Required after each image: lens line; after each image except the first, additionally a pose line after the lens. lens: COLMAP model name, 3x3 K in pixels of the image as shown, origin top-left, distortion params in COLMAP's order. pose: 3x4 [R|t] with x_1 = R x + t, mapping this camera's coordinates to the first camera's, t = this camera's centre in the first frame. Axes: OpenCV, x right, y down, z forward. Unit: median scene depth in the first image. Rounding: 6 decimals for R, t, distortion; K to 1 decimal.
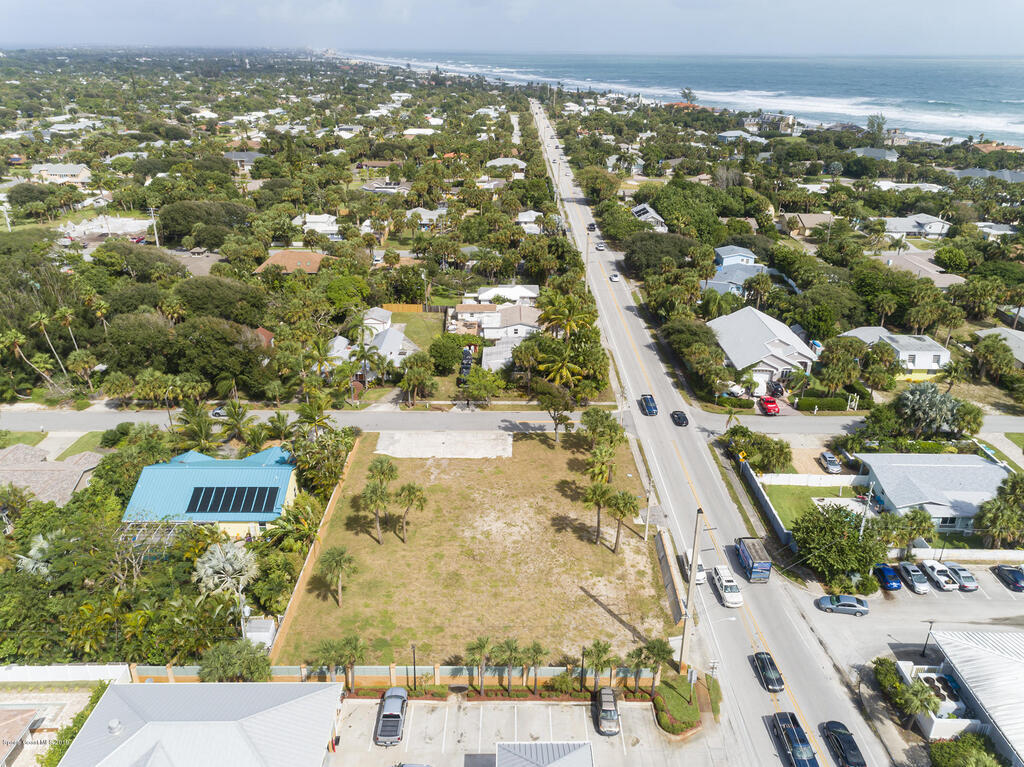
lens RADIAL K [[751.5, 0, 512.0], [0, 751.5, 383.5], [0, 0, 1]] dist [0.014822, 0.009514]
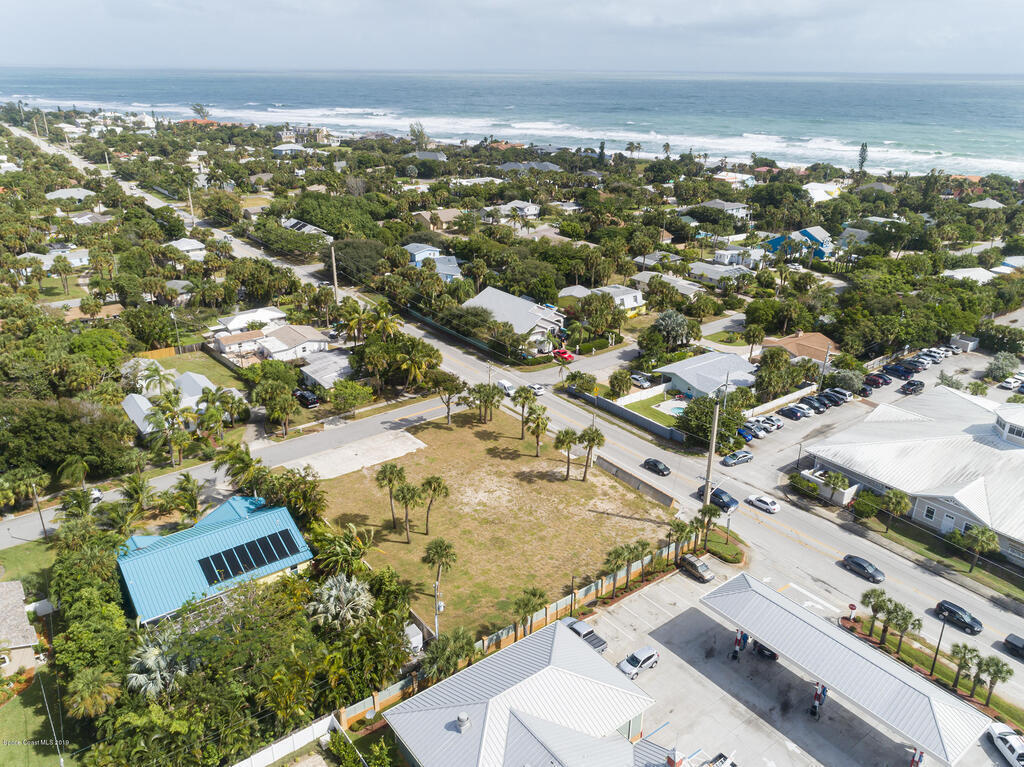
lens RADIAL K [[751.5, 0, 512.0], [0, 751.5, 383.5], [0, 0, 1]] dist [0.014822, 0.009514]
pose [[0.802235, -0.236411, 0.548206, -0.426010], [0.244846, 0.967763, 0.059039, -0.021360], [-0.544491, 0.086863, 0.834257, 0.020623]]
